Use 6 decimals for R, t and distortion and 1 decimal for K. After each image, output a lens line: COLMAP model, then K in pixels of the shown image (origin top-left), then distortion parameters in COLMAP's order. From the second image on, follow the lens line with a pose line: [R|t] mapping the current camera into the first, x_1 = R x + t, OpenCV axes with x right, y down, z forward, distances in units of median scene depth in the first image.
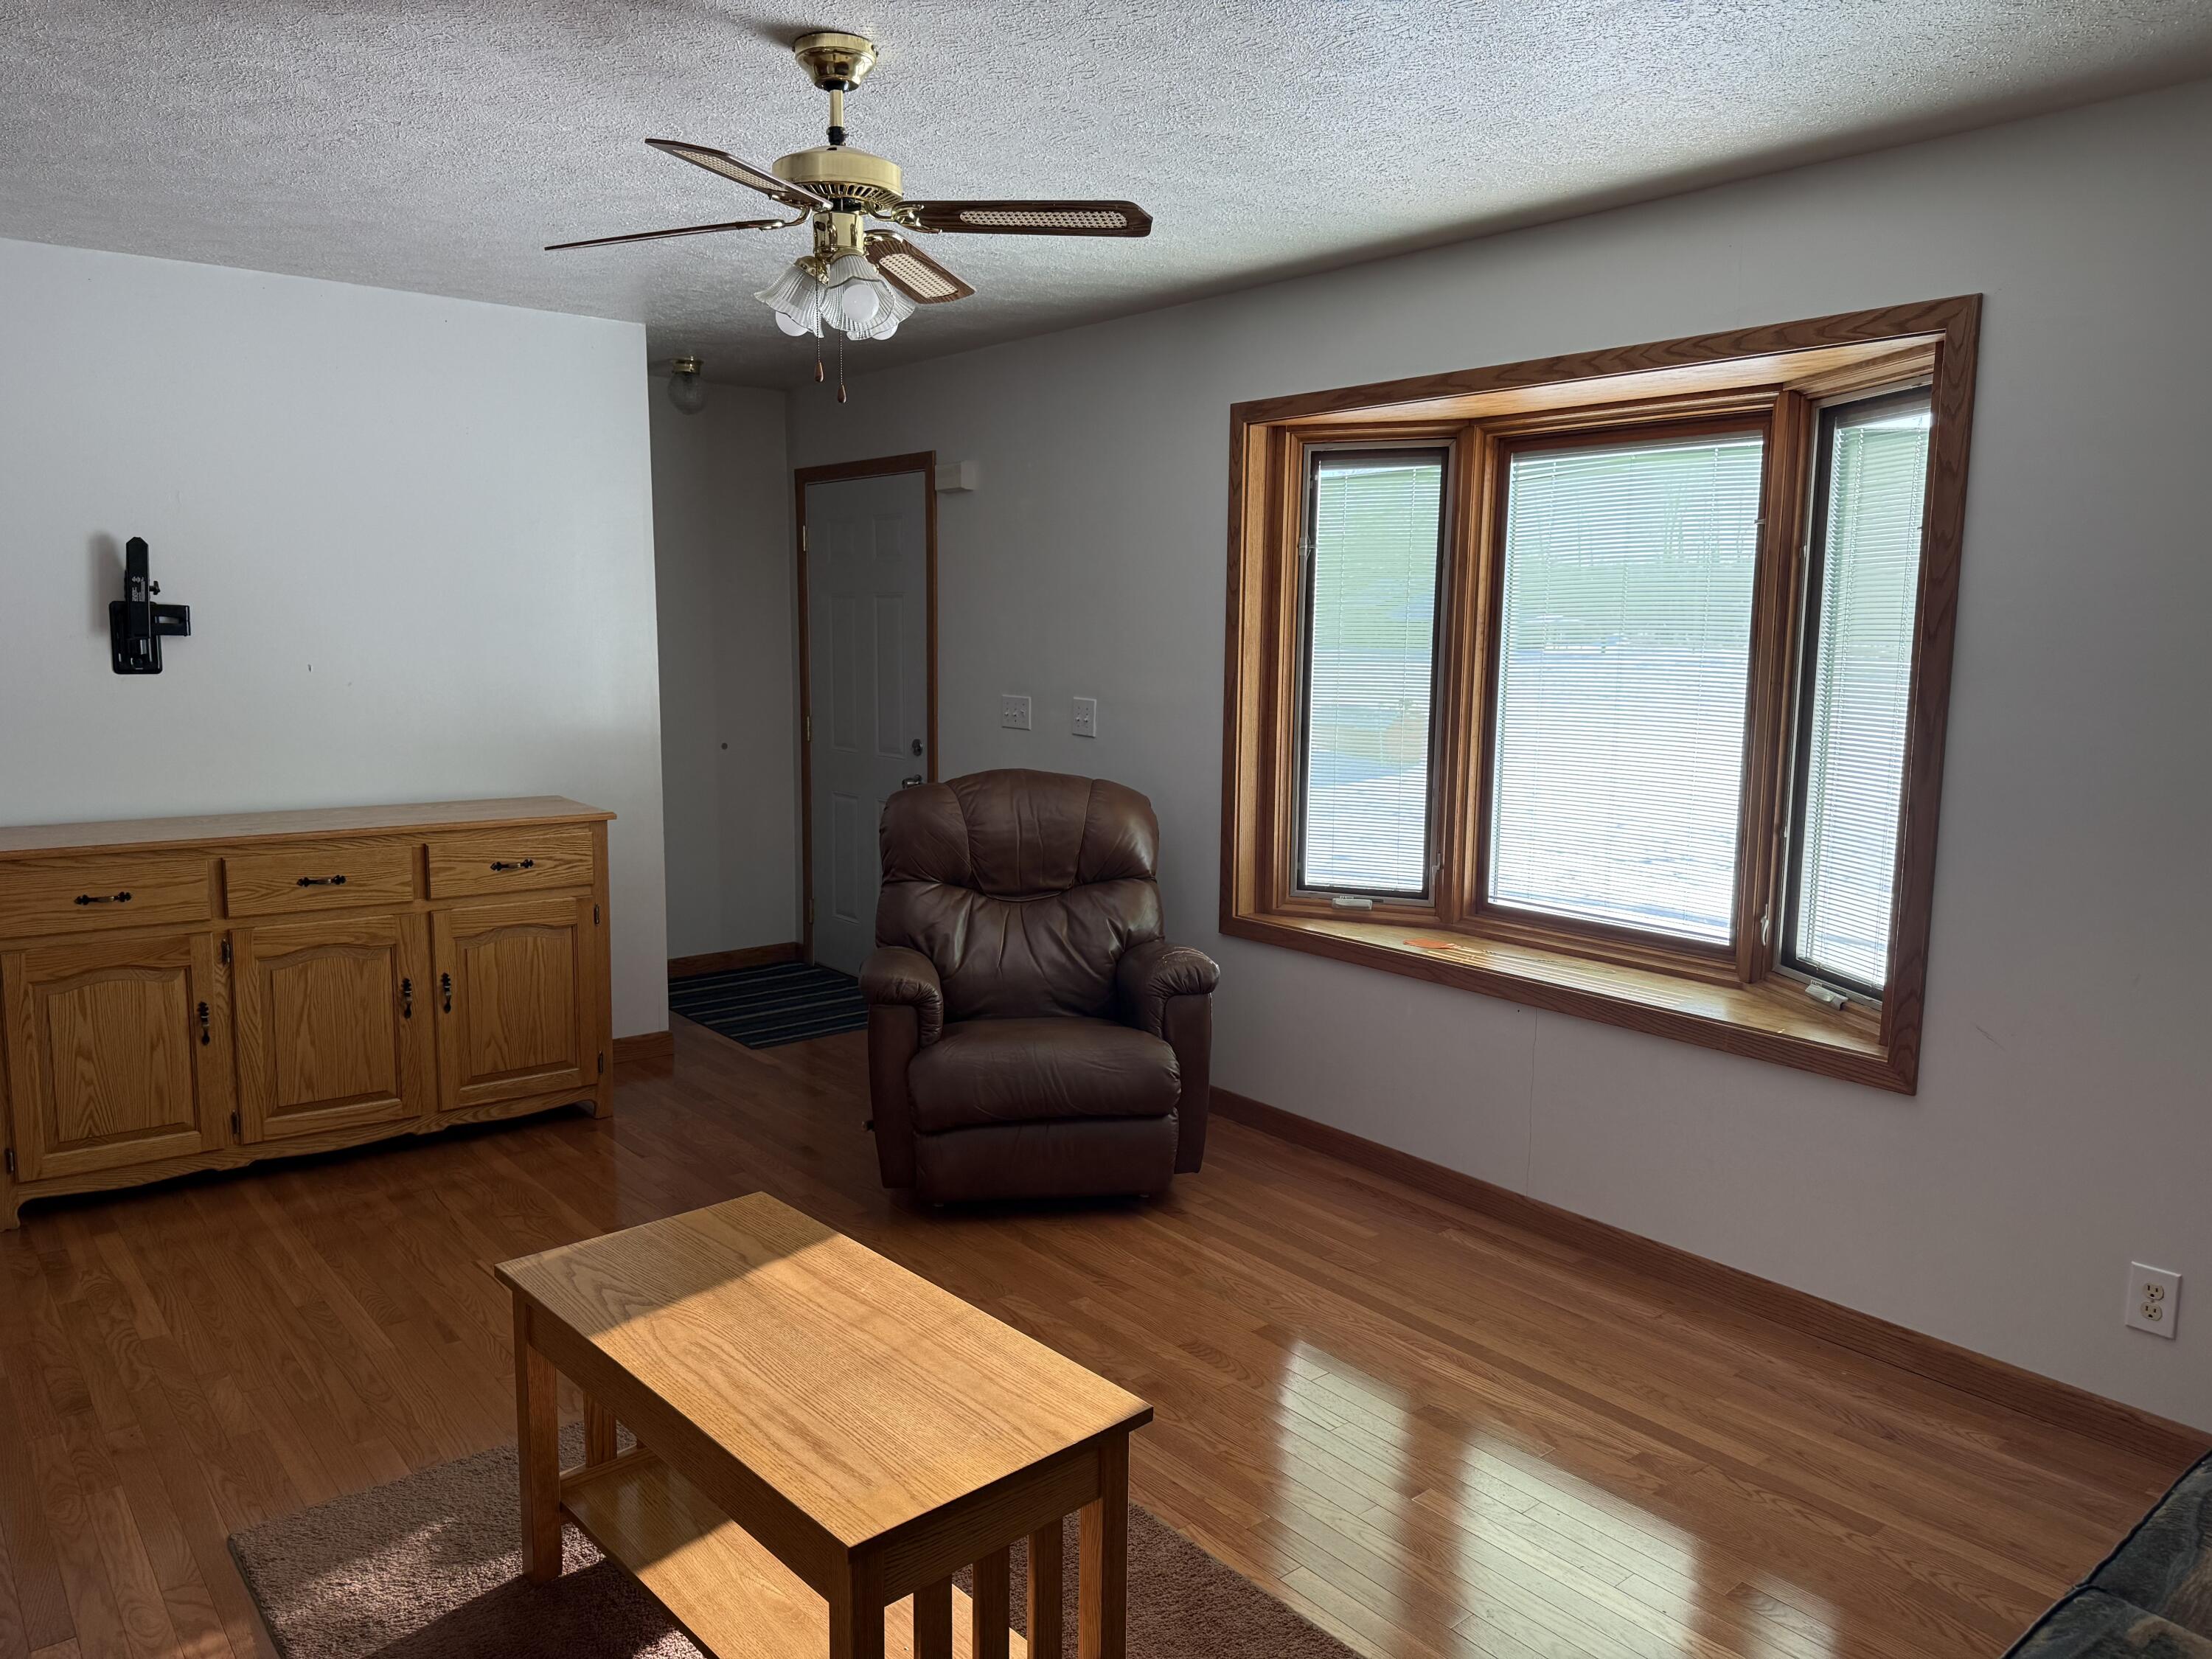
lens RADIAL K [[1541.9, 0, 1106.0], [0, 1541.9, 829.5], [0, 0, 1]] dist [0.017449, -0.023762]
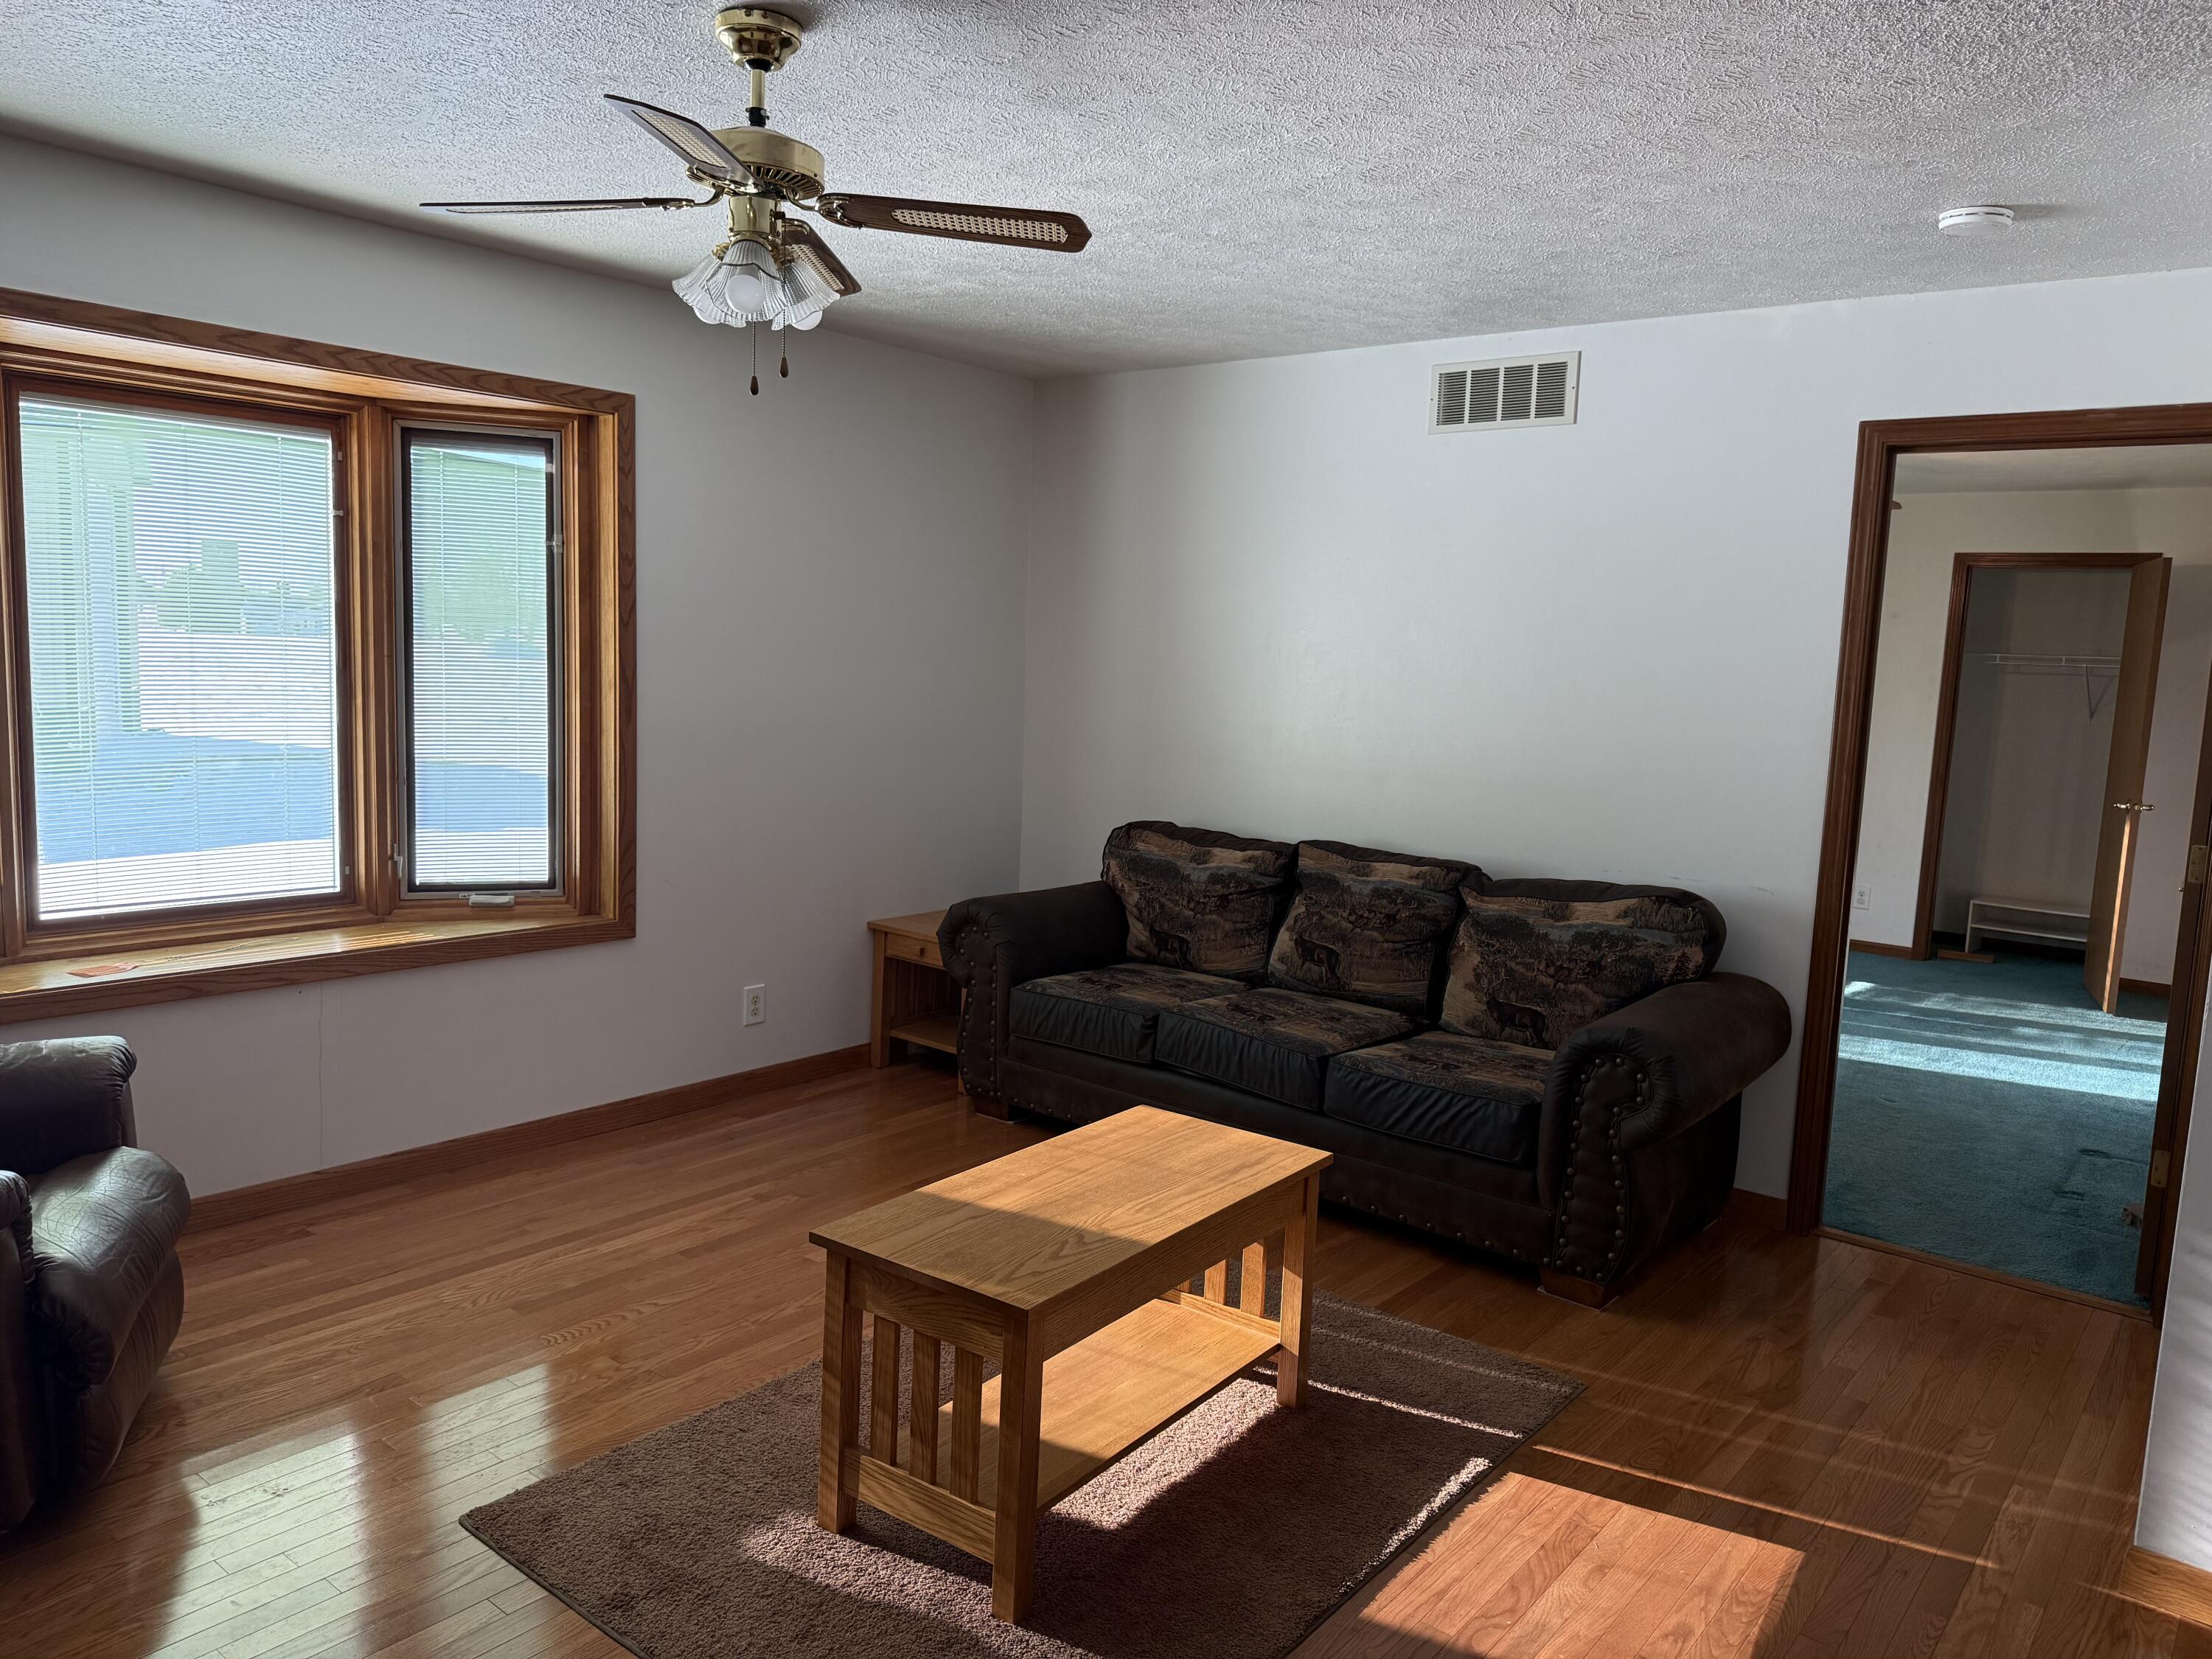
lens RADIAL K [[1548.4, 0, 1114.2], [0, 1548.4, 829.7], [0, 0, 1]] dist [0.007212, -0.010453]
pose [[-0.206720, -0.136442, 0.968840, -0.953542], [0.085086, 0.983970, 0.156728, -0.116867], [-0.974693, 0.114834, -0.191797, 0.806446]]
